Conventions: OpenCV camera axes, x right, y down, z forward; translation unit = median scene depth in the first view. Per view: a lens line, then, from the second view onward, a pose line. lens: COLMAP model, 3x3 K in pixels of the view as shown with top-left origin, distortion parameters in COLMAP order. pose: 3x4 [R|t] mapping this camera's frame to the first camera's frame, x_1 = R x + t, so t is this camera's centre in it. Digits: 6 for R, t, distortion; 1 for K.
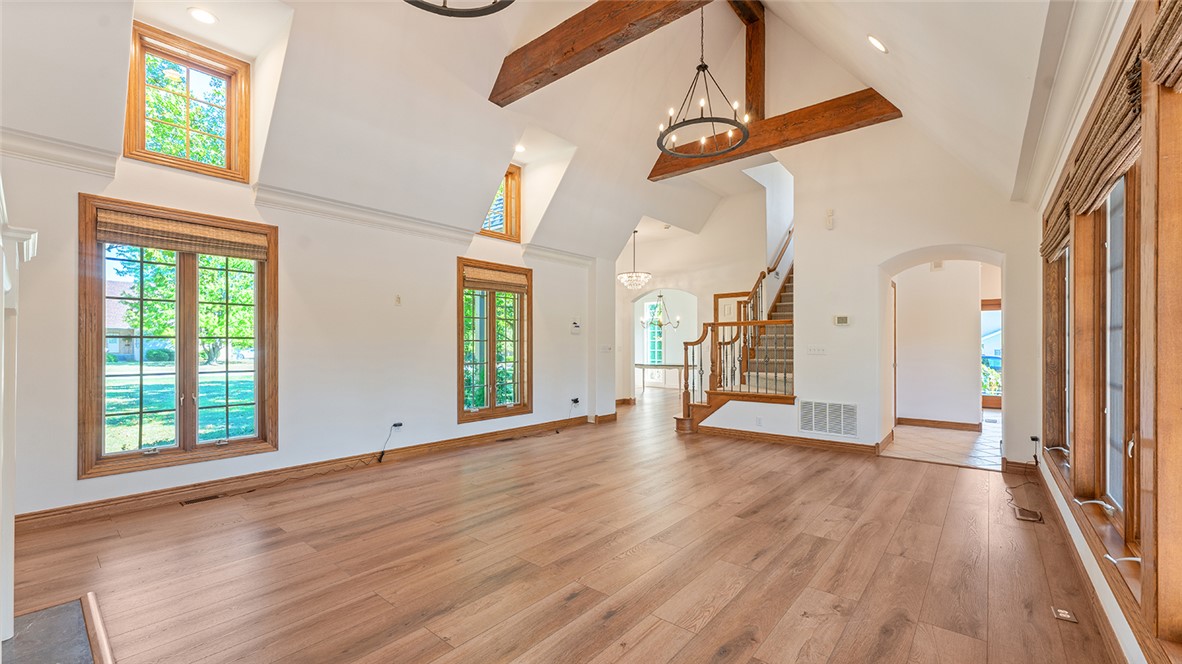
lens RADIAL K [[479.9, 0, 579.8], [0, 479.9, 349.7], [0, 0, 1]] dist [-0.006237, 0.000237]
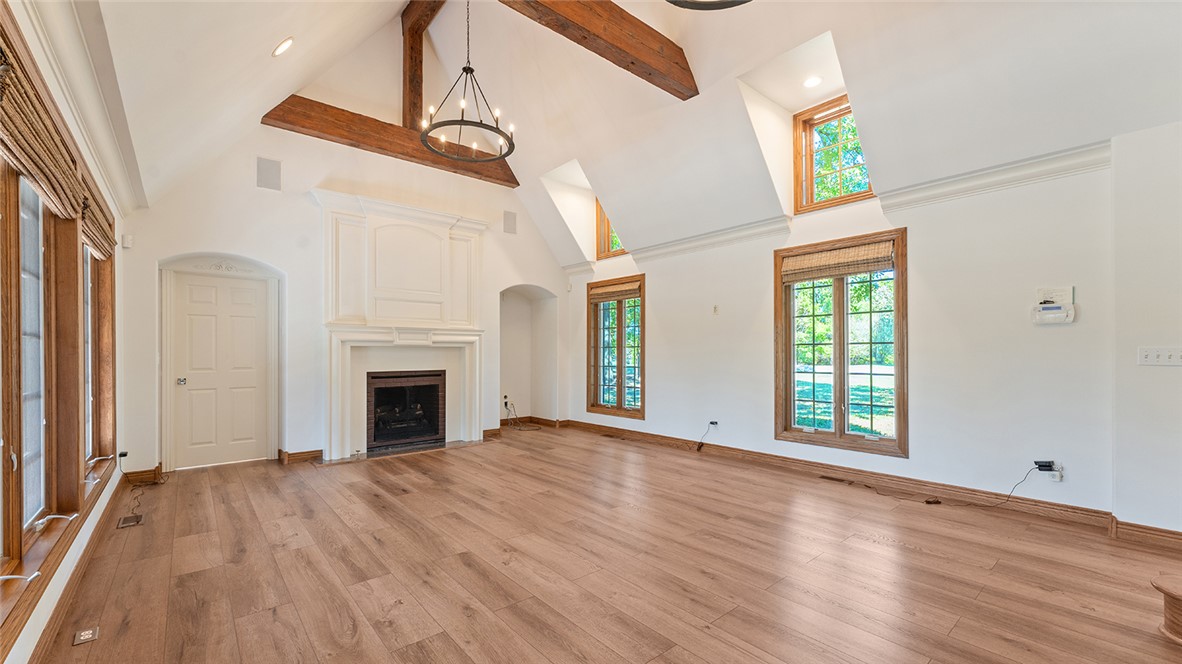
lens RADIAL K [[479.9, 0, 589.0], [0, 479.9, 350.2], [0, 0, 1]] dist [-0.006237, 0.000237]
pose [[-0.161055, -0.002487, -0.986942, 1.052352], [-0.004660, 0.999988, -0.001759, -0.009216], [0.986934, 0.004315, -0.161064, 1.255631]]
